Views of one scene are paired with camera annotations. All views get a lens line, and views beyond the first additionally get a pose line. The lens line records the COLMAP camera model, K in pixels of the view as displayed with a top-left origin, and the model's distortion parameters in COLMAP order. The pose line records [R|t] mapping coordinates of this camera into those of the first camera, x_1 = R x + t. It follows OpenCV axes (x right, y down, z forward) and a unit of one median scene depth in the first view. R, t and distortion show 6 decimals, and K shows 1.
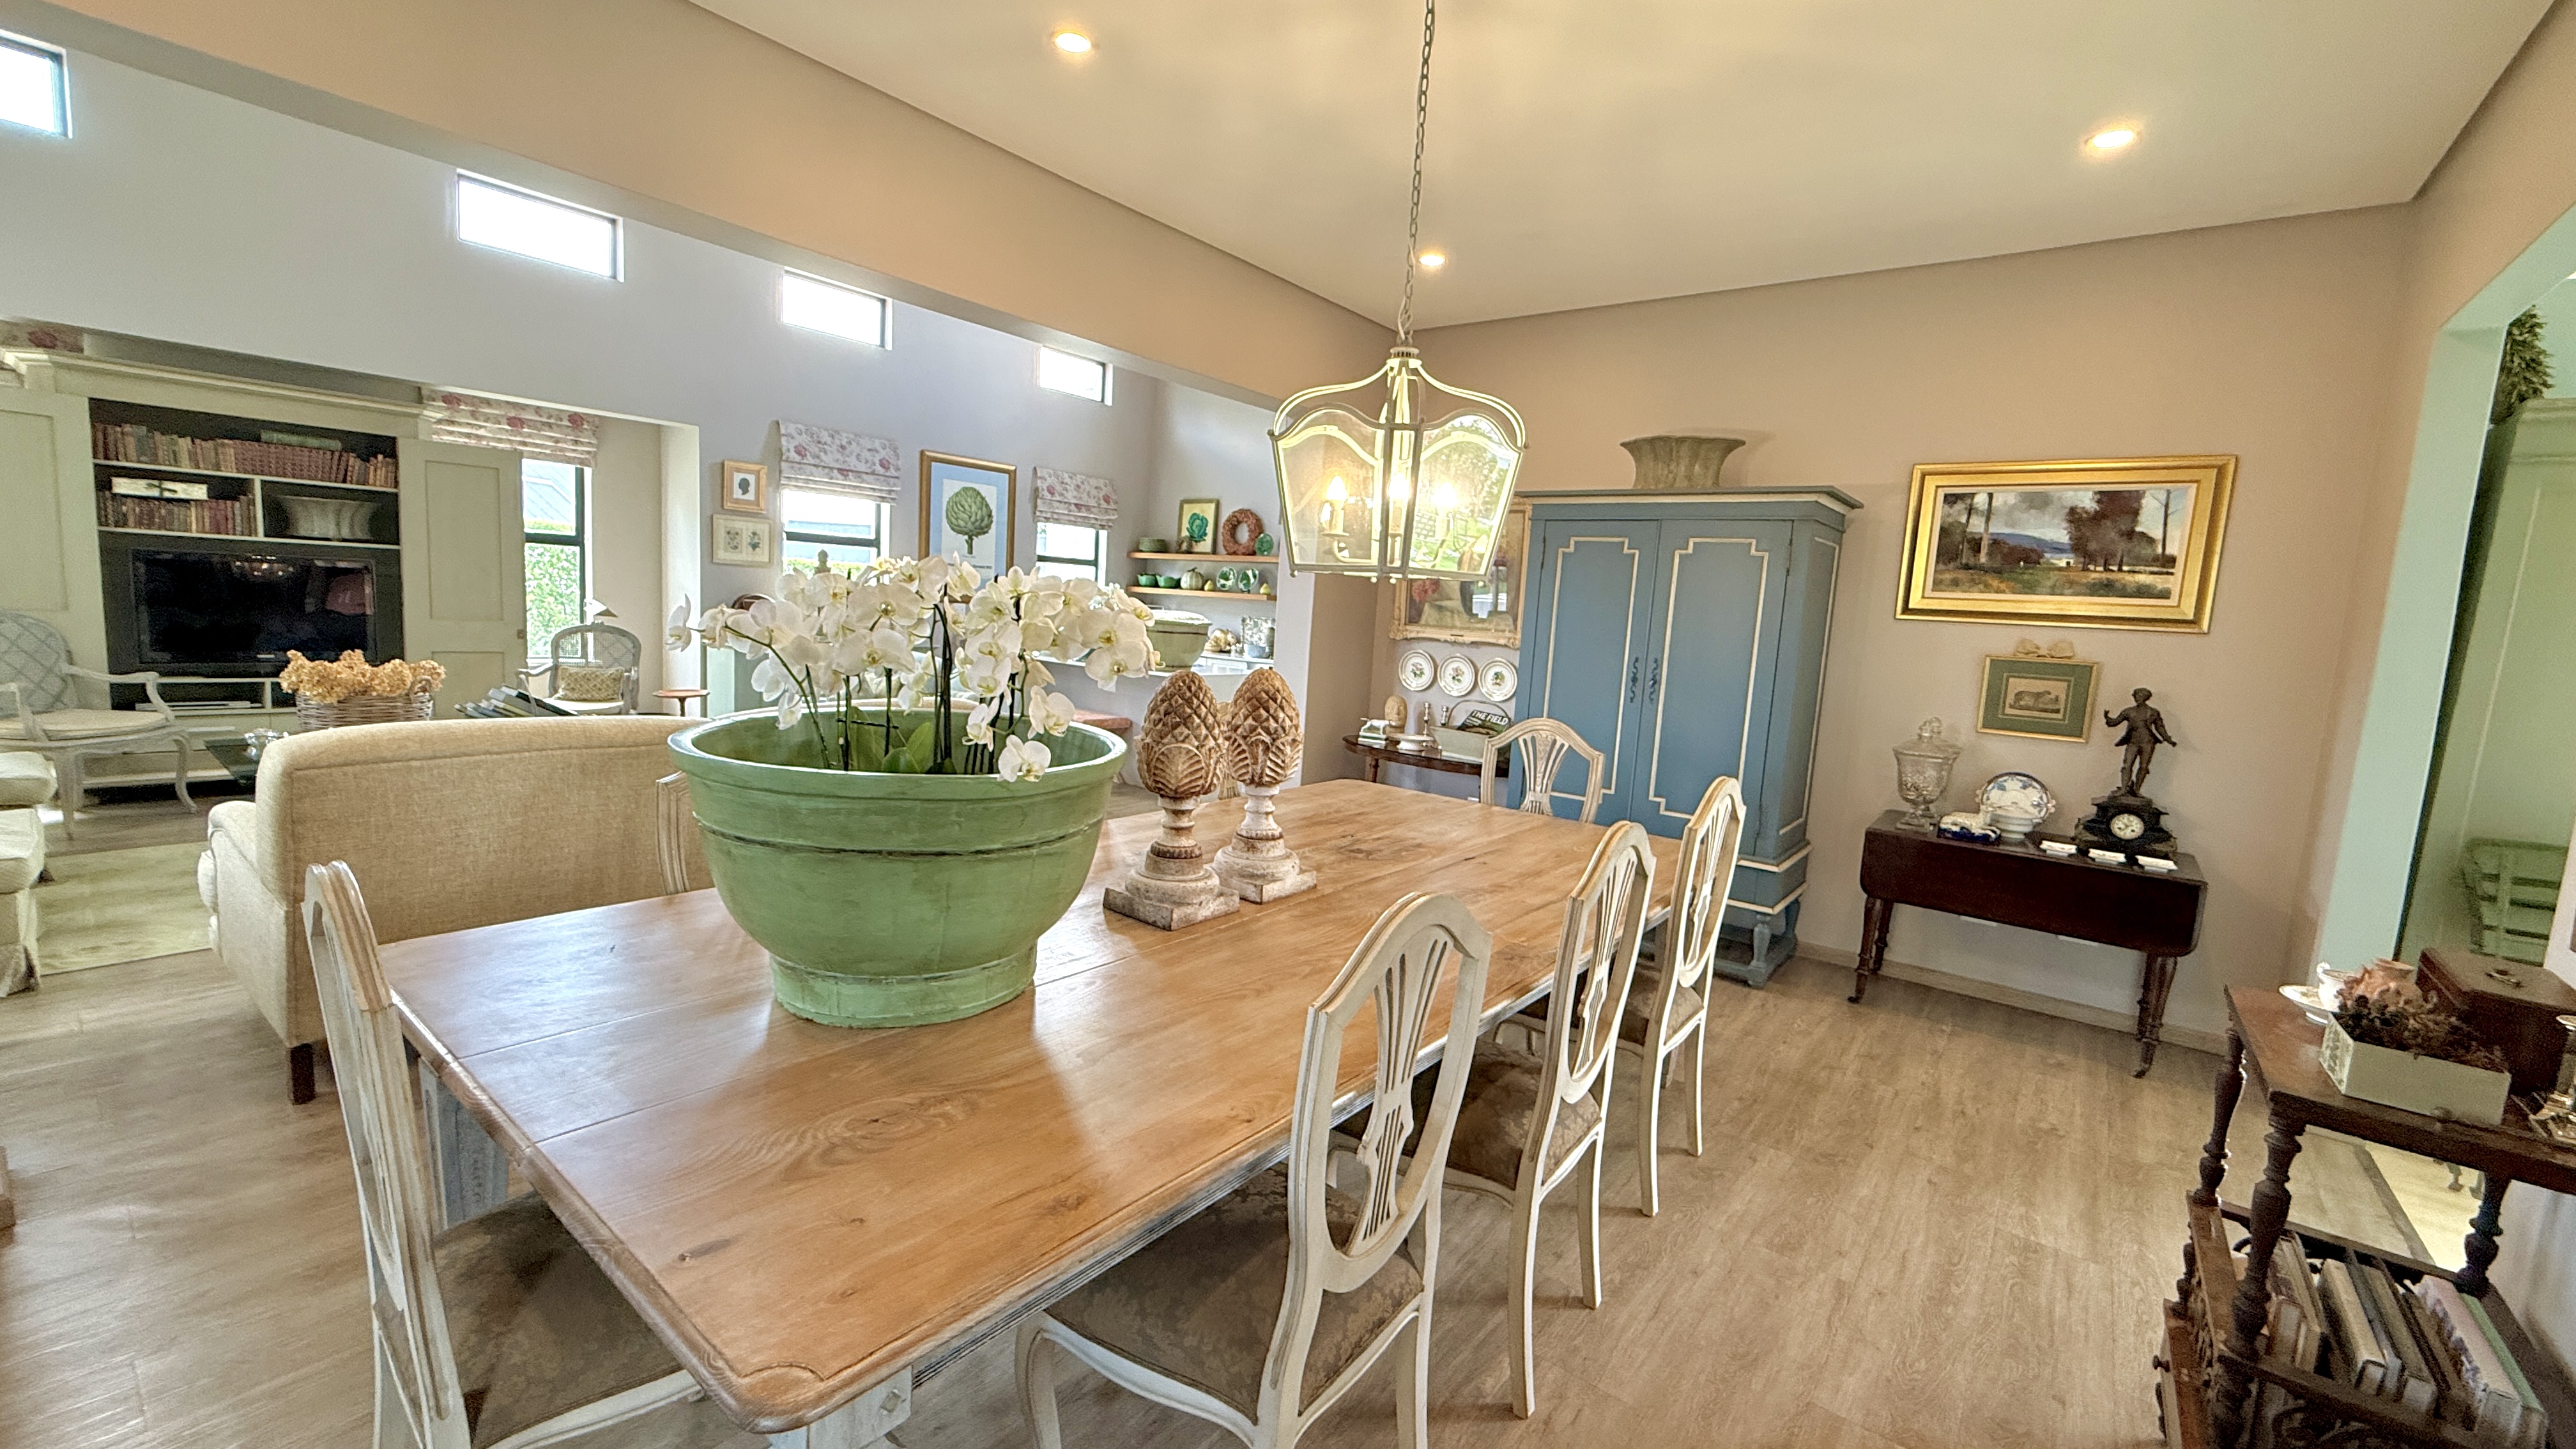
lens RADIAL K [[1026.1, 0, 1277.7], [0, 1026.1, 726.2], [0, 0, 1]] dist [-0.000490, -0.000097]
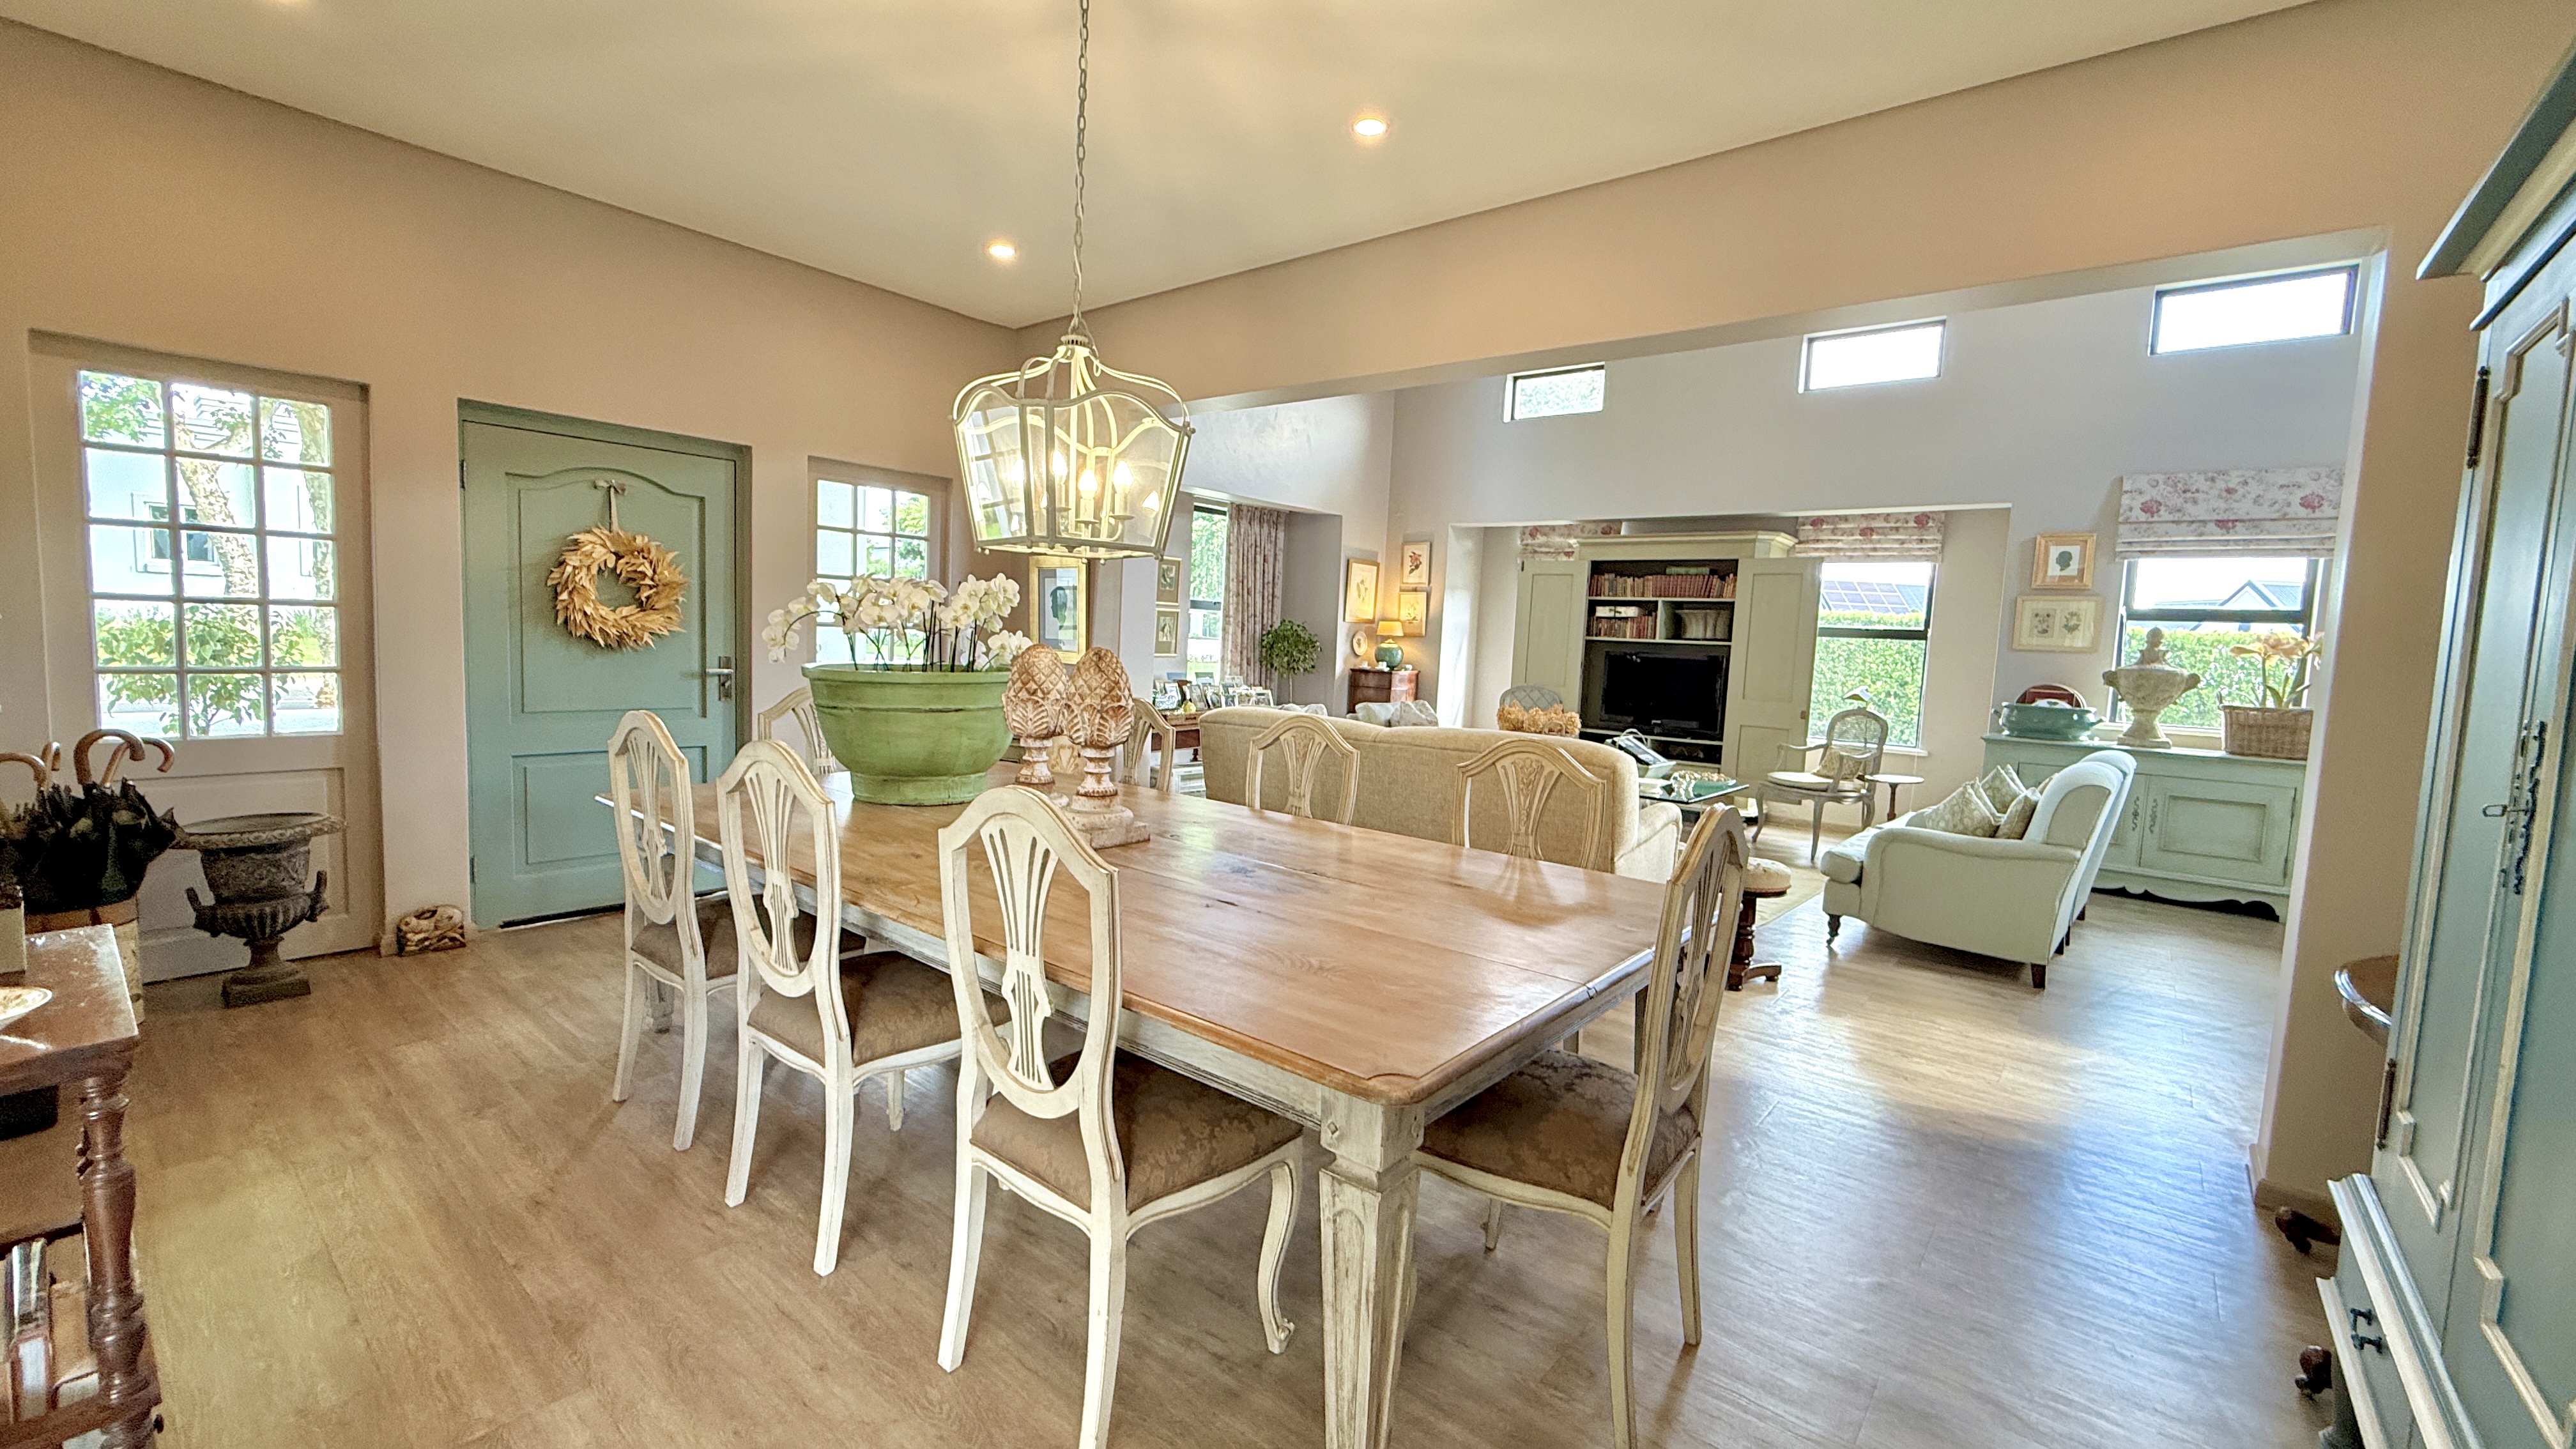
lens RADIAL K [[1026.1, 0, 1283.0], [0, 1026.1, 722.1], [0, 0, 1]] dist [-0.000490, -0.000097]
pose [[-0.017445, 0.022127, -0.999603, 0.332097], [-0.163957, 0.986158, 0.024691, -0.012450], [0.986313, 0.164322, -0.013576, 0.358249]]
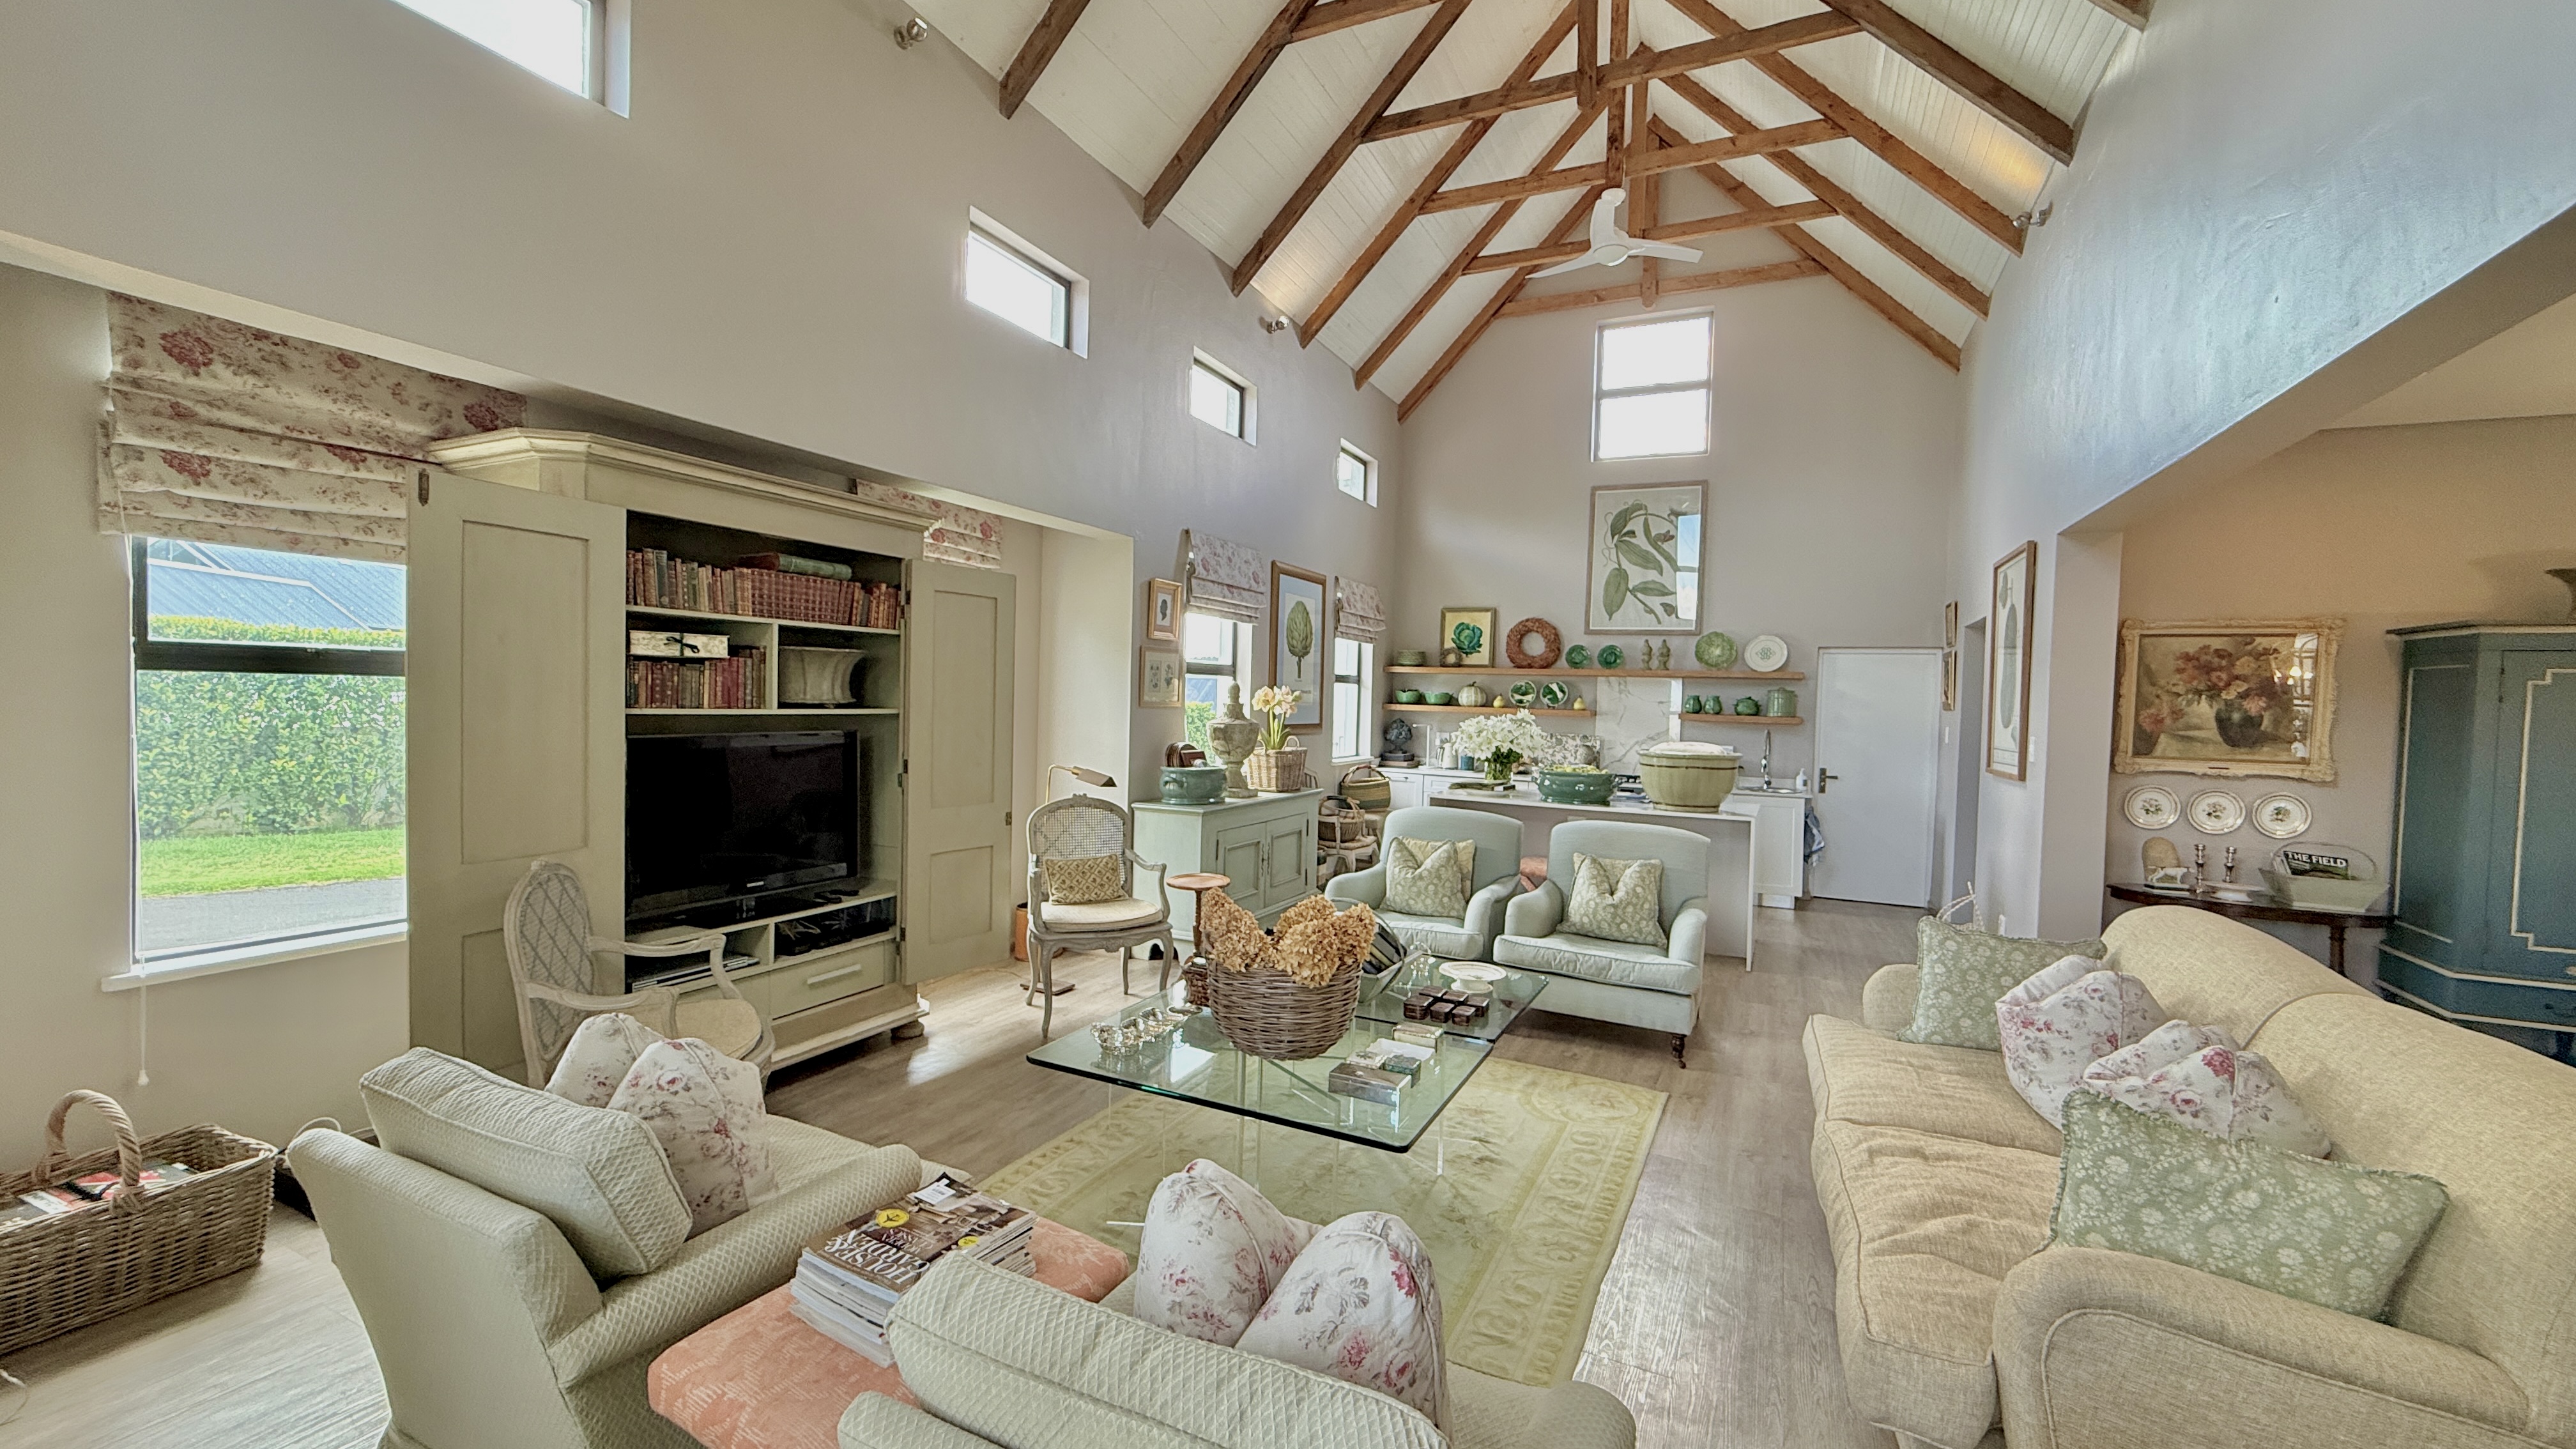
lens RADIAL K [[1026.1, 0, 1279.7], [0, 1026.1, 726.2], [0, 0, 1]] dist [-0.000490, -0.000097]
pose [[0.974712, -0.041088, 0.219656, -0.568604], [0.058805, 0.995468, -0.074735, -0.071968], [-0.215590, 0.085762, 0.972711, 0.190725]]
